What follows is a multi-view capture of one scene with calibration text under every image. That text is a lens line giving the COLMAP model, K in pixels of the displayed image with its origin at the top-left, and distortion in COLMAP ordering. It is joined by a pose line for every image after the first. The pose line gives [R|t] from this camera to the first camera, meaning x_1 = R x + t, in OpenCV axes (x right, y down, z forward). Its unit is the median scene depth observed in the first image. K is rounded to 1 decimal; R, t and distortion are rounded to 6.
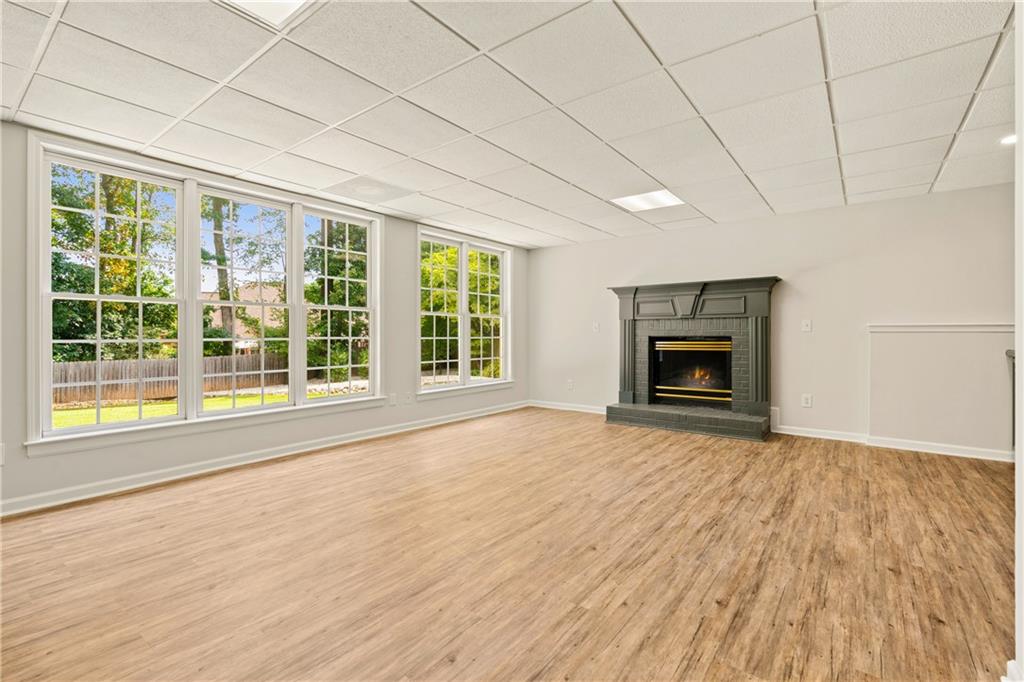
lens RADIAL K [[462.6, 0, 514.9], [0, 462.6, 338.2], [0, 0, 1]] dist [-0.003266, 0.001819]
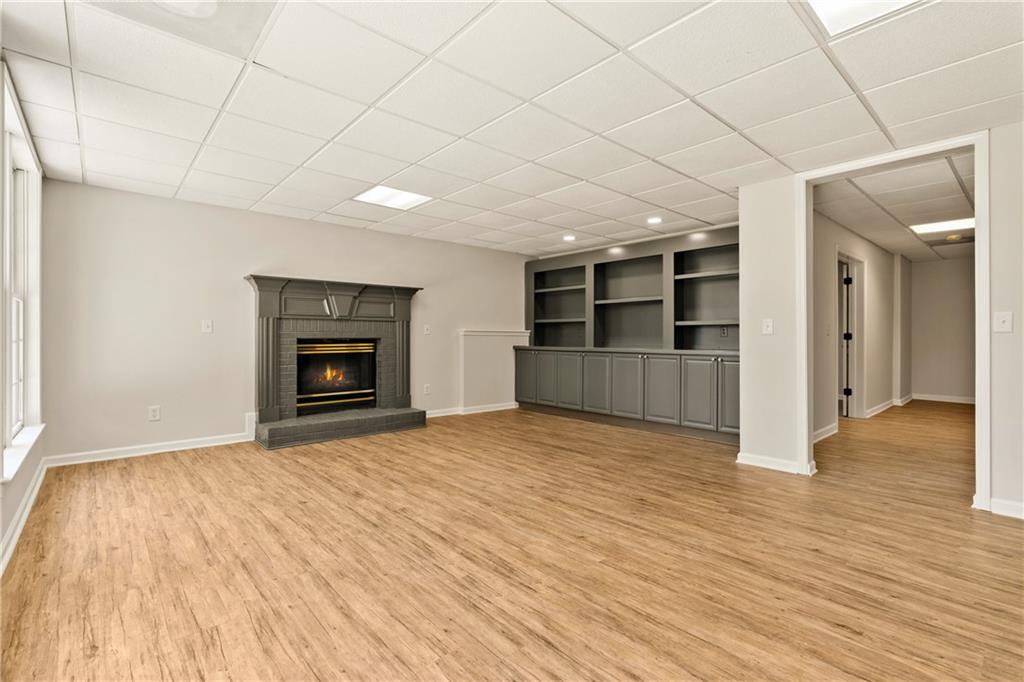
lens RADIAL K [[462.6, 0, 515.0], [0, 462.6, 338.8], [0, 0, 1]] dist [-0.003266, 0.001819]
pose [[0.184129, -0.000393, 0.982902, -0.910478], [0.002987, 0.999996, -0.000160, -0.003738], [-0.982898, 0.002965, 0.184129, 0.846547]]
